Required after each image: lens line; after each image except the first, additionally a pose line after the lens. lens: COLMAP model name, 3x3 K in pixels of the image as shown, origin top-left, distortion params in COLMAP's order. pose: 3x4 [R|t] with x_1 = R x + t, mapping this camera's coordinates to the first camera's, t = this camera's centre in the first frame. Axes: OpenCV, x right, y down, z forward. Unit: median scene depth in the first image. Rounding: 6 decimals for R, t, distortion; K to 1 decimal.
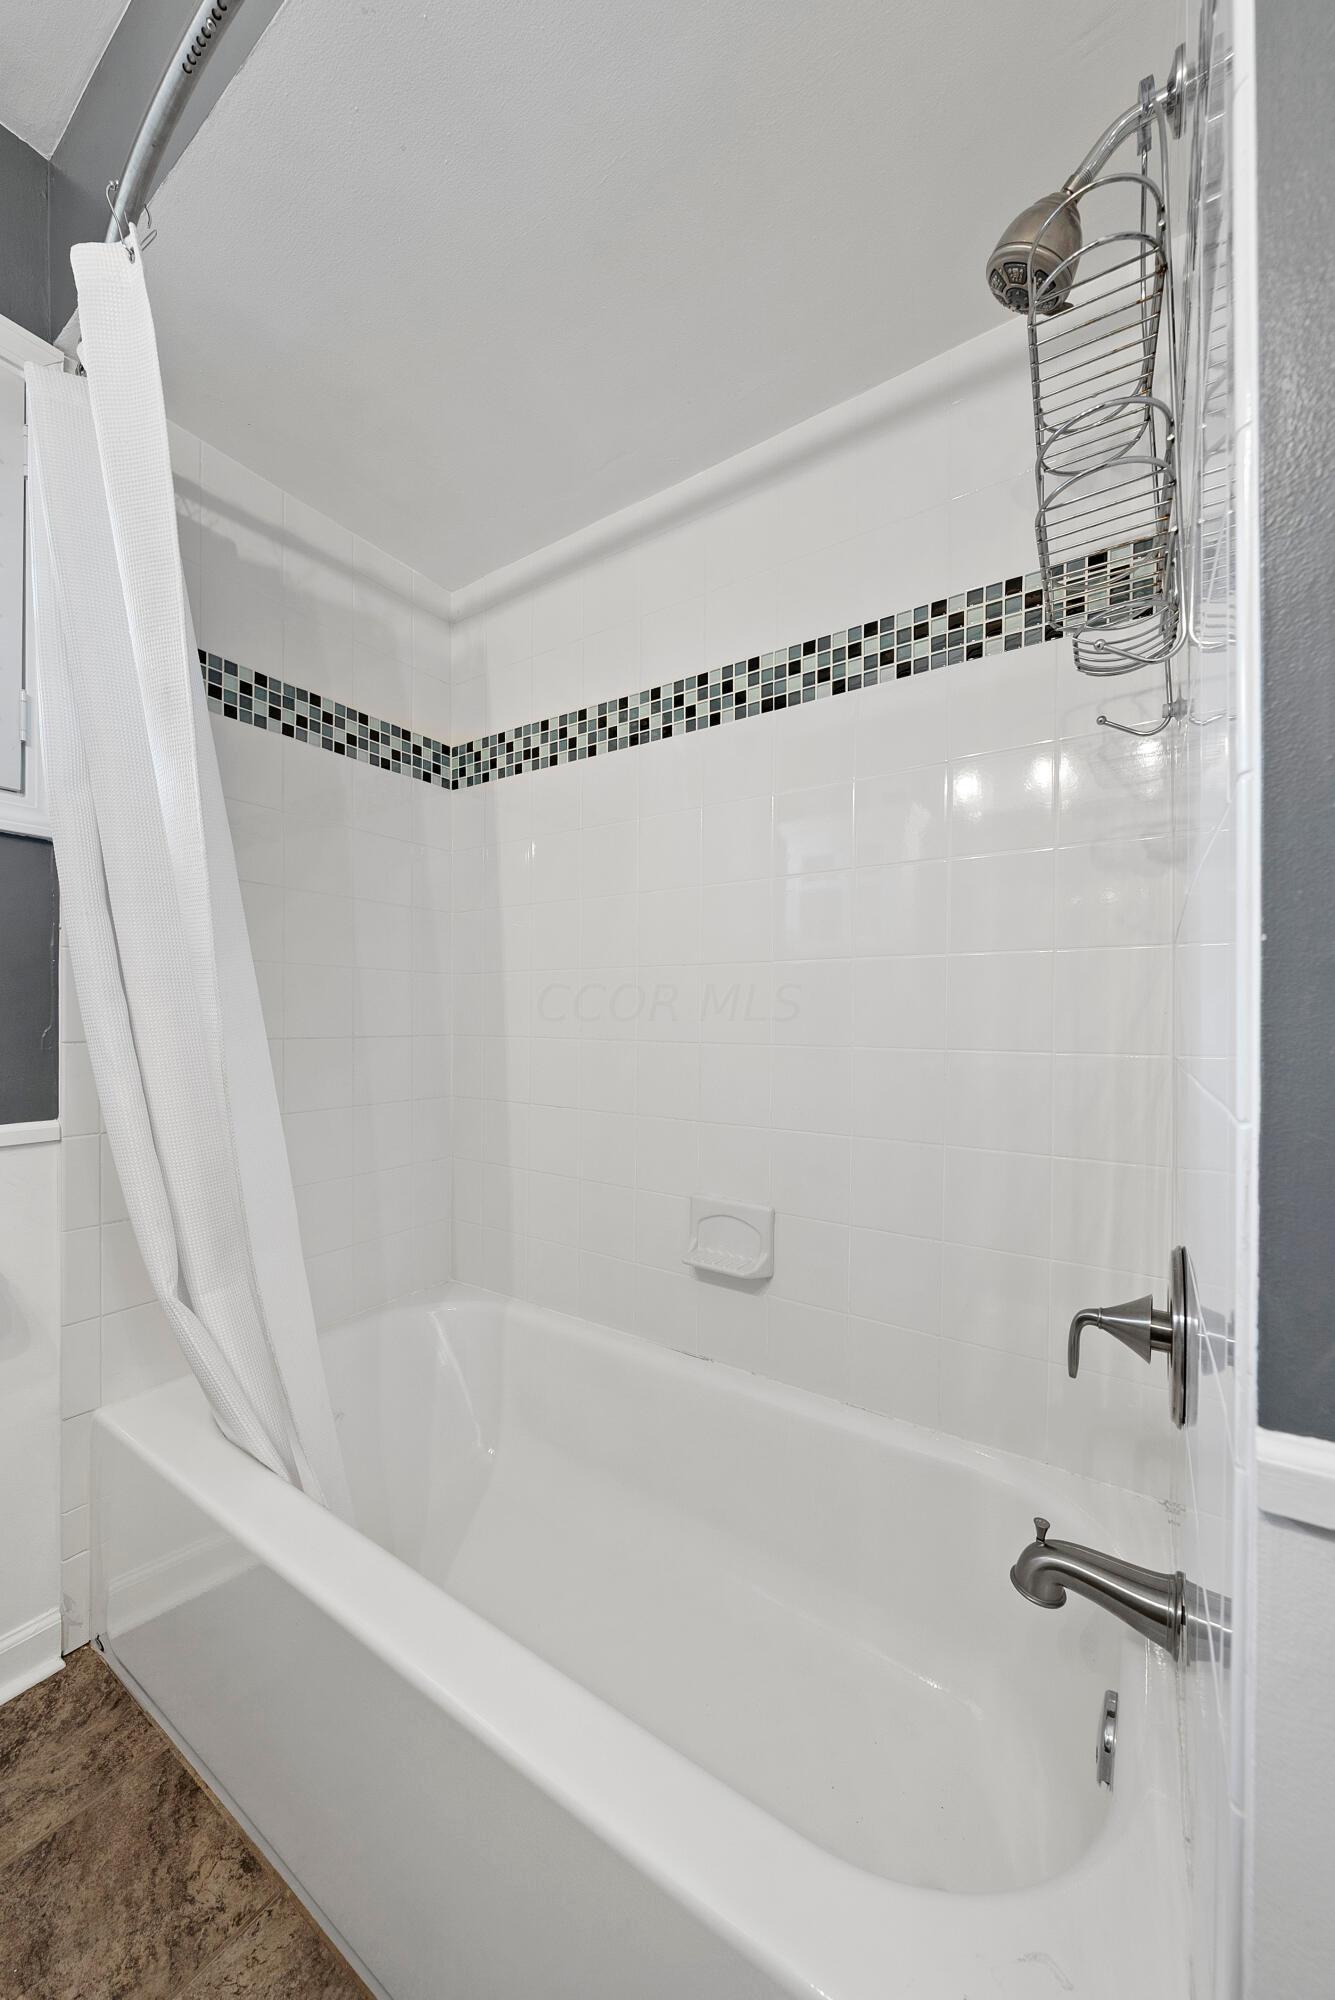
lens RADIAL K [[722.6, 0, 666.7], [0, 722.6, 1021.6], [0, 0, 1]] dist [-0.008247, 0.002014]
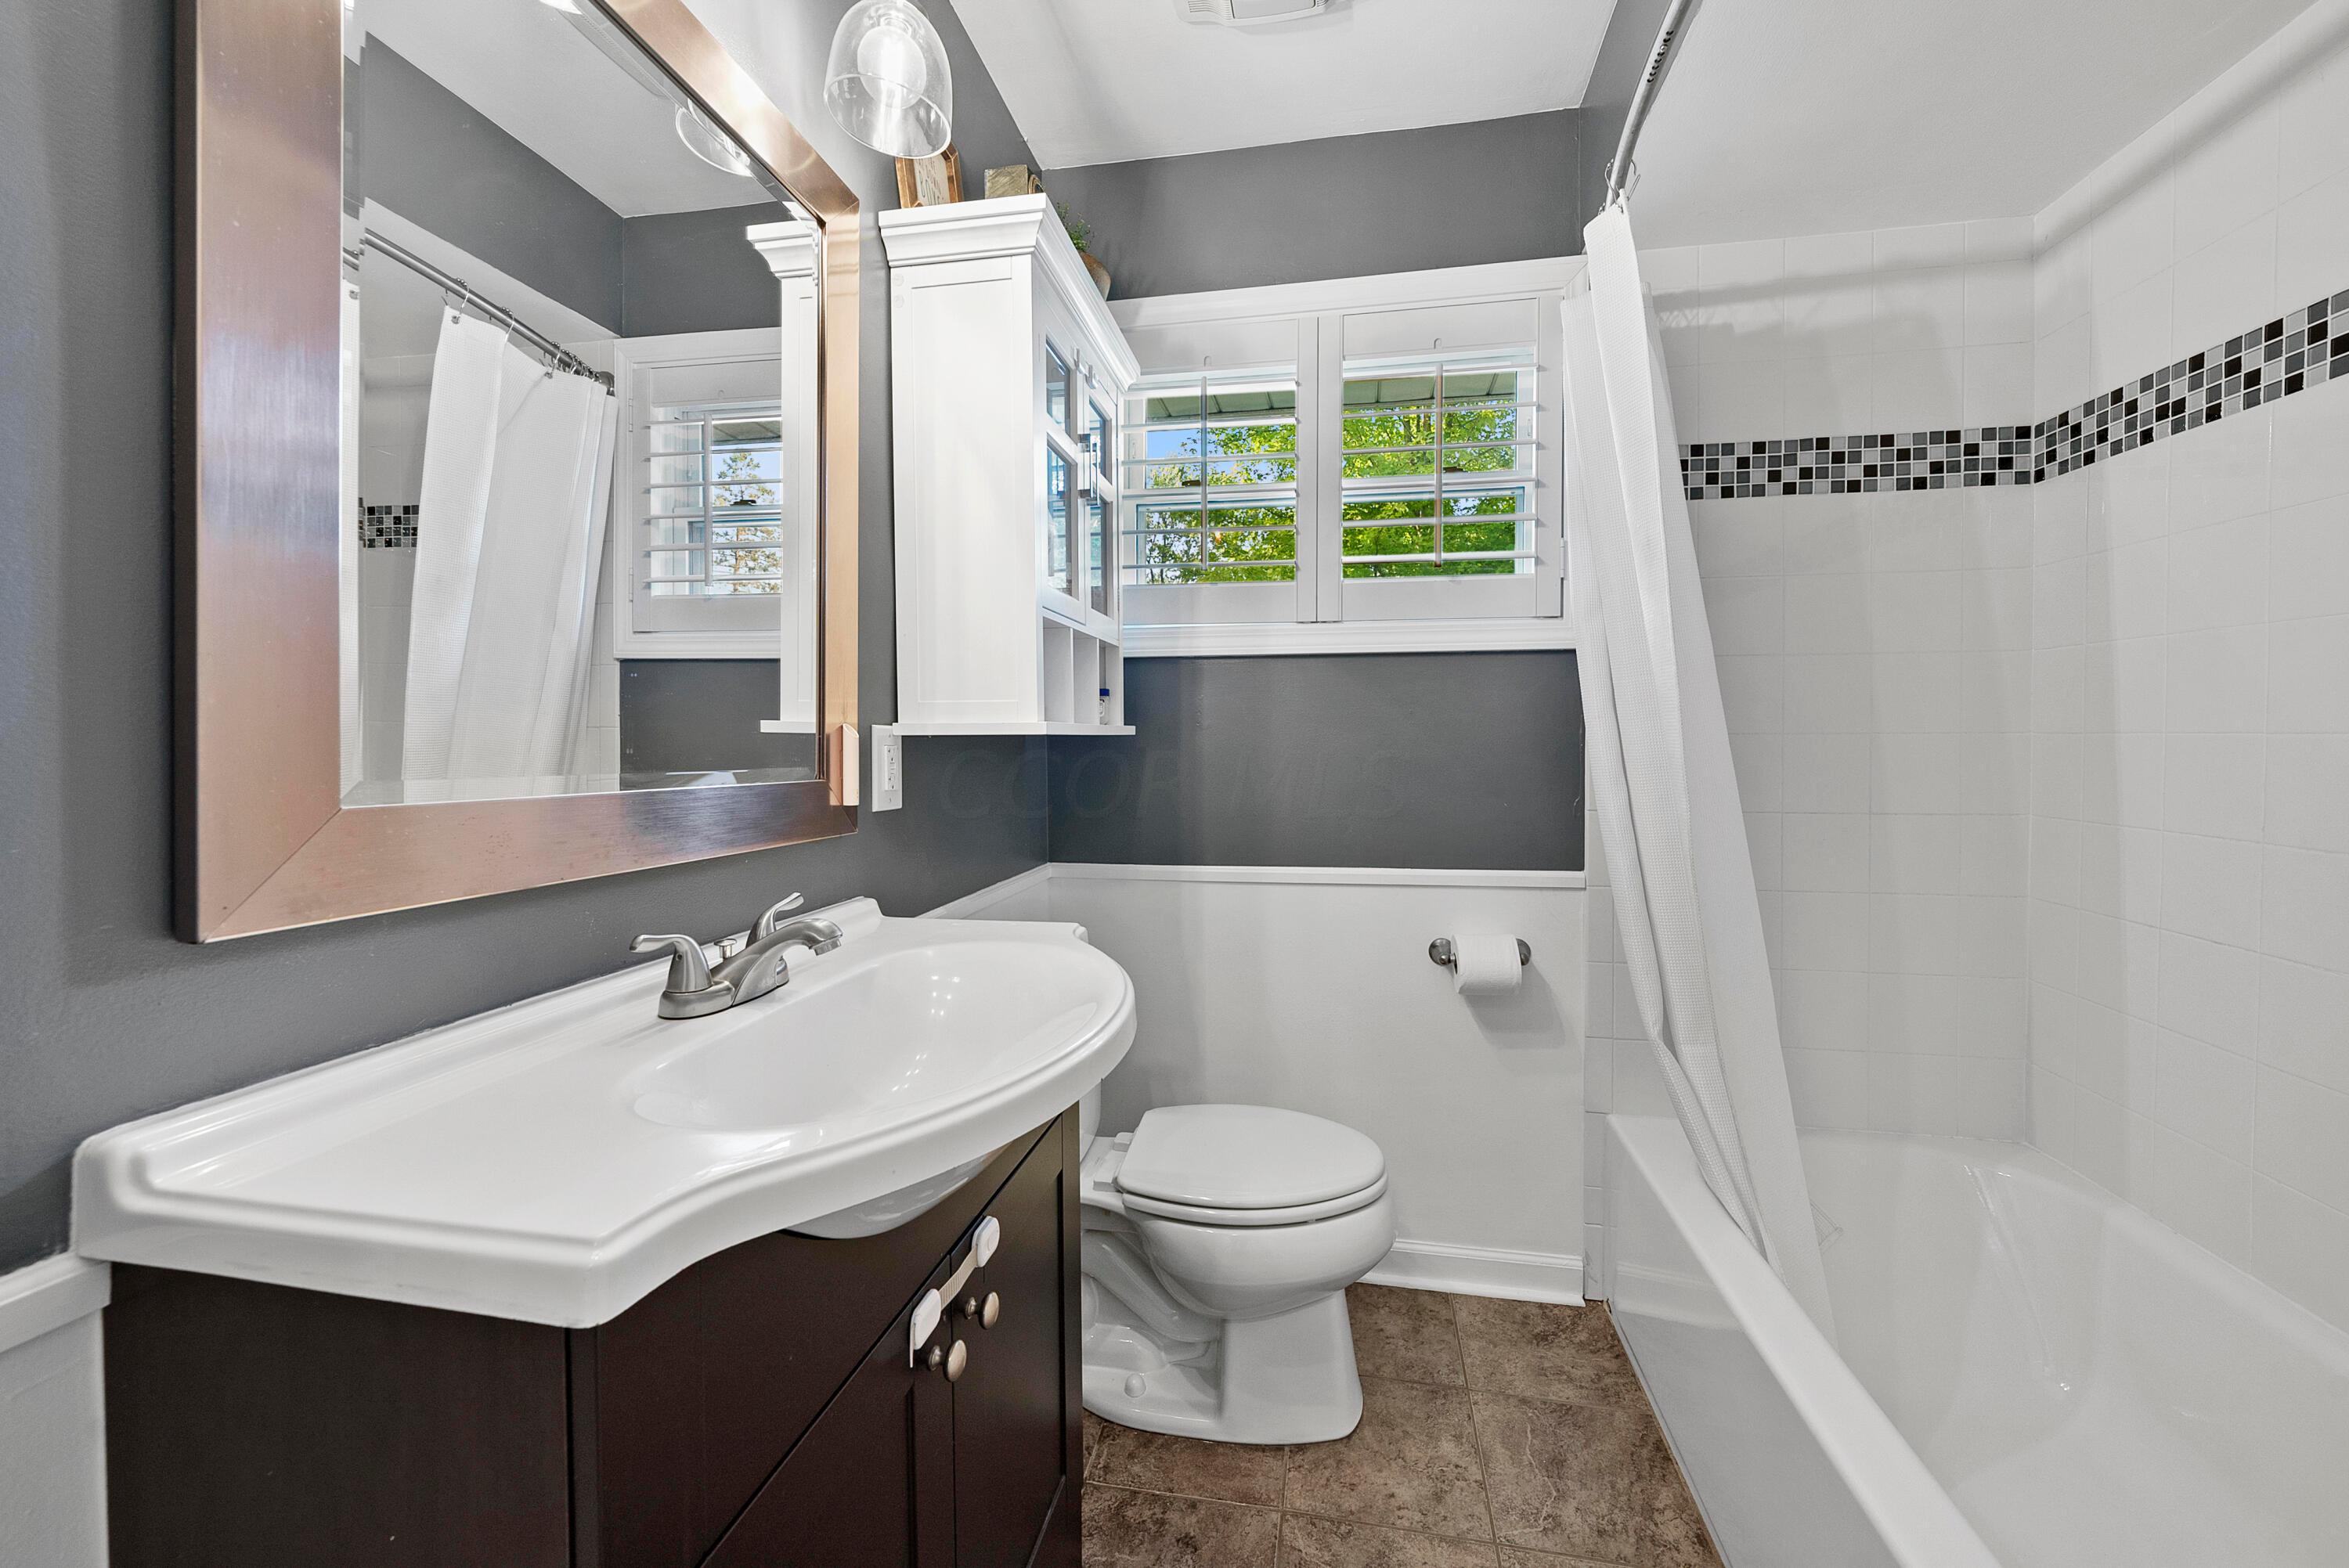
lens RADIAL K [[848.7, 0, 1213.6], [0, 848.7, 750.8], [0, 0, 1]] dist [-0.008247, 0.002014]
pose [[0.413635, 0.003218, -0.910437, 0.171723], [-0.001478, 0.999995, 0.002863, -0.057616], [0.910442, 0.000161, 0.413638, -0.149789]]
